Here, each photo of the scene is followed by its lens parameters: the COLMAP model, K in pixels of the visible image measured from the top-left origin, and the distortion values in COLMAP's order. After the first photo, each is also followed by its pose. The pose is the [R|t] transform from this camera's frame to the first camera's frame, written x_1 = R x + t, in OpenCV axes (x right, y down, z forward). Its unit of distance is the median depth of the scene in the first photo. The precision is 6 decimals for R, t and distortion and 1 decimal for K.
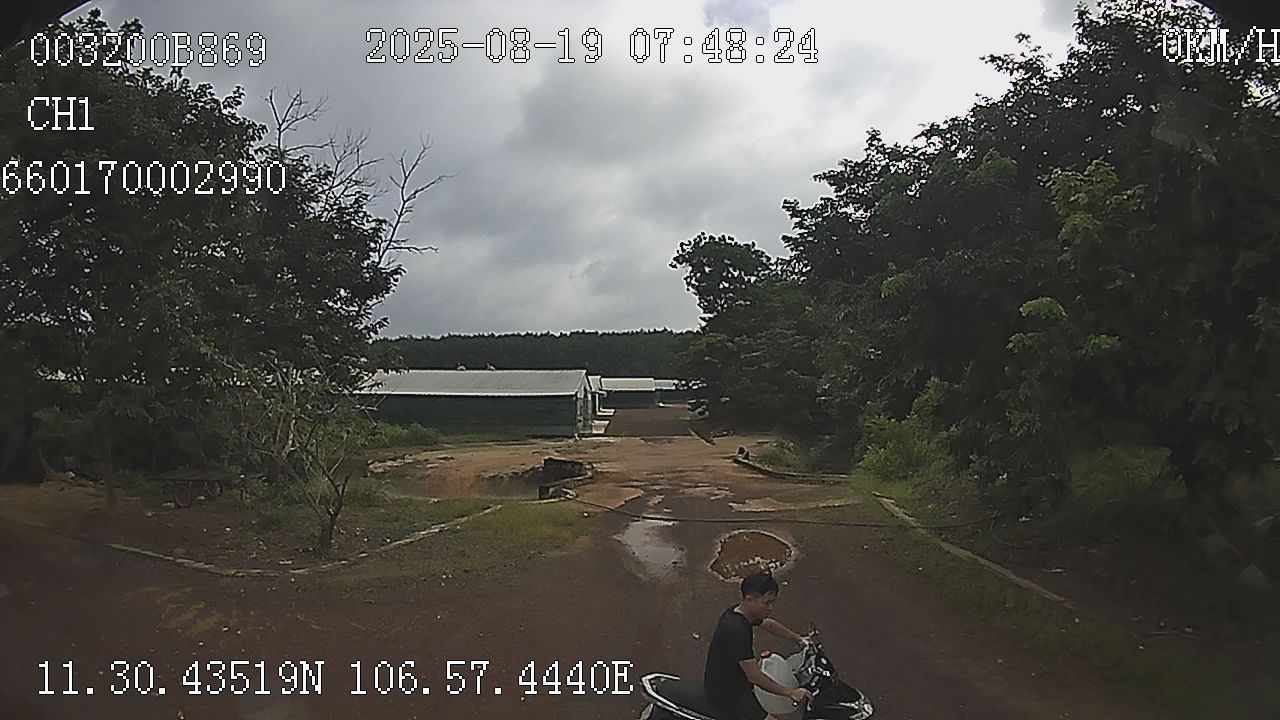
lens RADIAL K [[1048.2, 0, 641.5], [0, 1048.2, 334.3], [0, 0, 1]] dist [-0.330104, 0.009524]
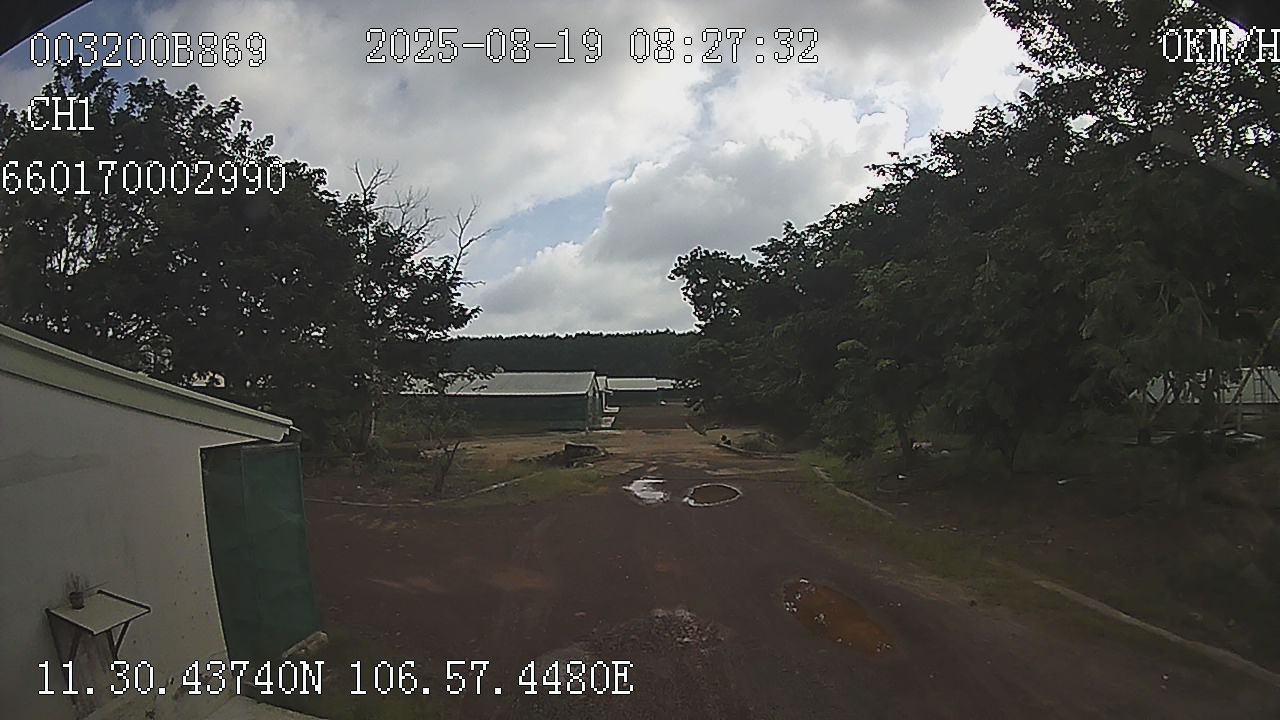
lens RADIAL K [[1048.2, 0, 641.5], [0, 1048.2, 334.3], [0, 0, 1]] dist [-0.330104, 0.009524]
pose [[0.999974, -0.006312, -0.003467, 0.003542], [0.006315, 0.999980, 0.000722, -0.013282], [0.003463, -0.000744, 0.999994, -0.247688]]
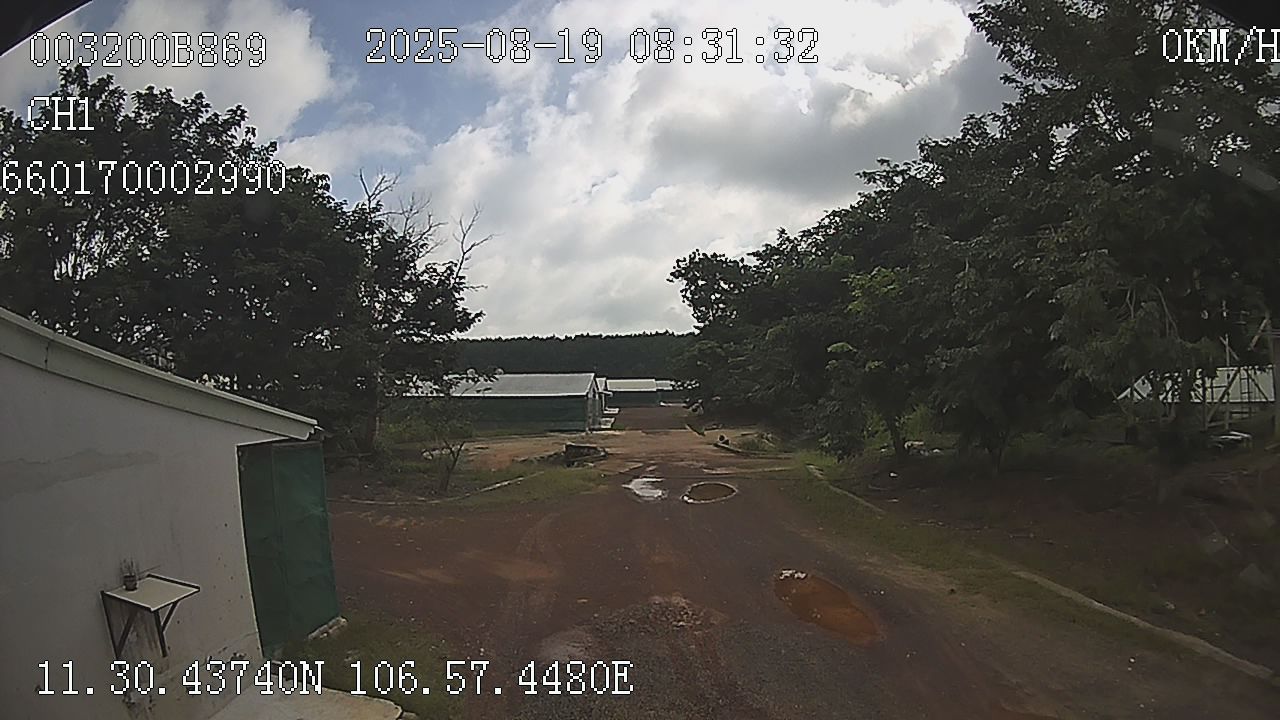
lens RADIAL K [[1048.2, 0, 641.5], [0, 1048.2, 334.3], [0, 0, 1]] dist [-0.330104, 0.009524]
pose [[0.999950, -0.009591, -0.002888, 0.004272], [0.009590, 0.999954, -0.000377, -0.014484], [0.002891, 0.000349, 0.999996, -0.270379]]
